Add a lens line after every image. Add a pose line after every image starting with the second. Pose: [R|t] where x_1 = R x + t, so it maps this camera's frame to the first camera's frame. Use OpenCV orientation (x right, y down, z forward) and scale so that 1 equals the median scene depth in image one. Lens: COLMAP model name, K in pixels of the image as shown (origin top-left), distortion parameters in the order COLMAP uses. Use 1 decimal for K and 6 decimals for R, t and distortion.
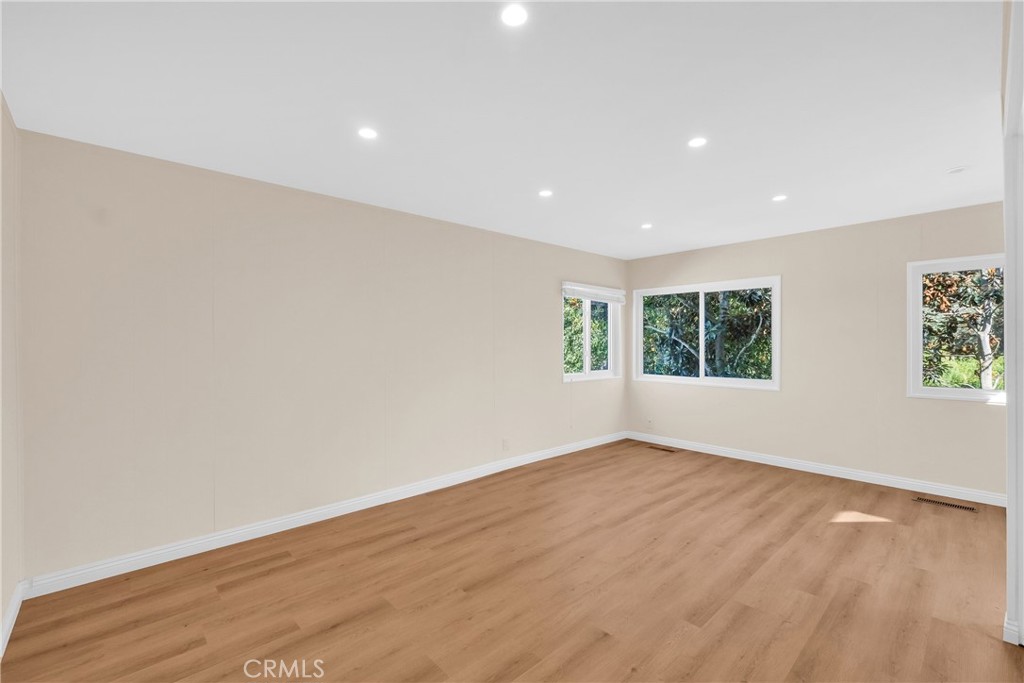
lens RADIAL K [[440.0, 0, 509.7], [0, 440.0, 342.5], [0, 0, 1]] dist [-0.005391, -0.000643]
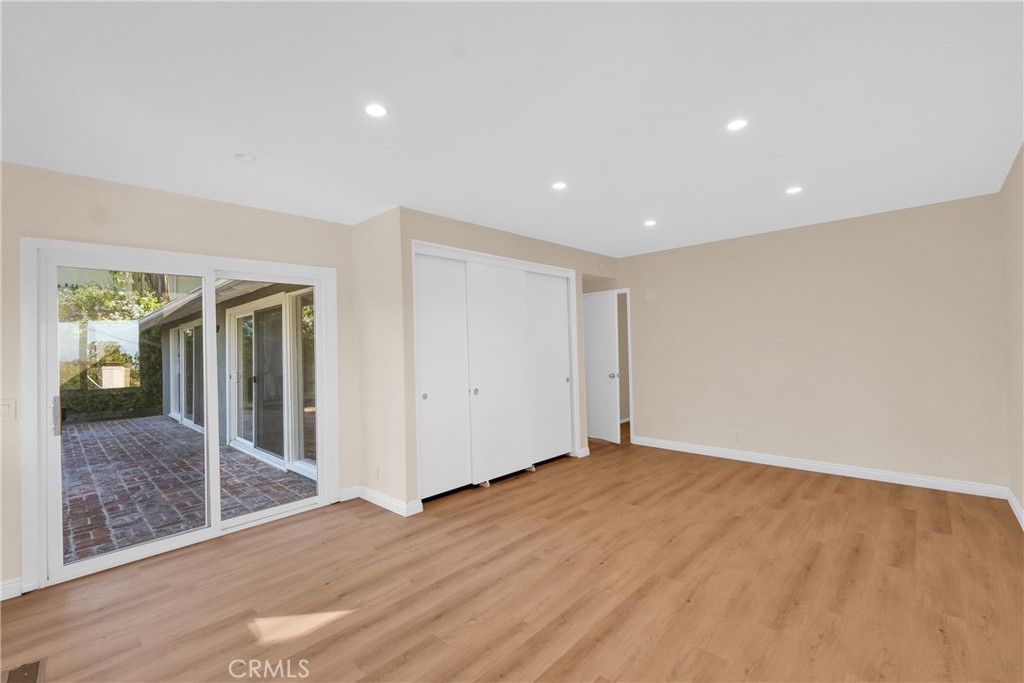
lens RADIAL K [[440.0, 0, 509.7], [0, 440.0, 342.5], [0, 0, 1]] dist [-0.005391, -0.000643]
pose [[-0.996826, 0.030350, -0.073593, 0.593123], [0.031613, 0.999371, -0.016063, 0.005315], [0.073059, -0.018338, -0.997159, 1.960380]]
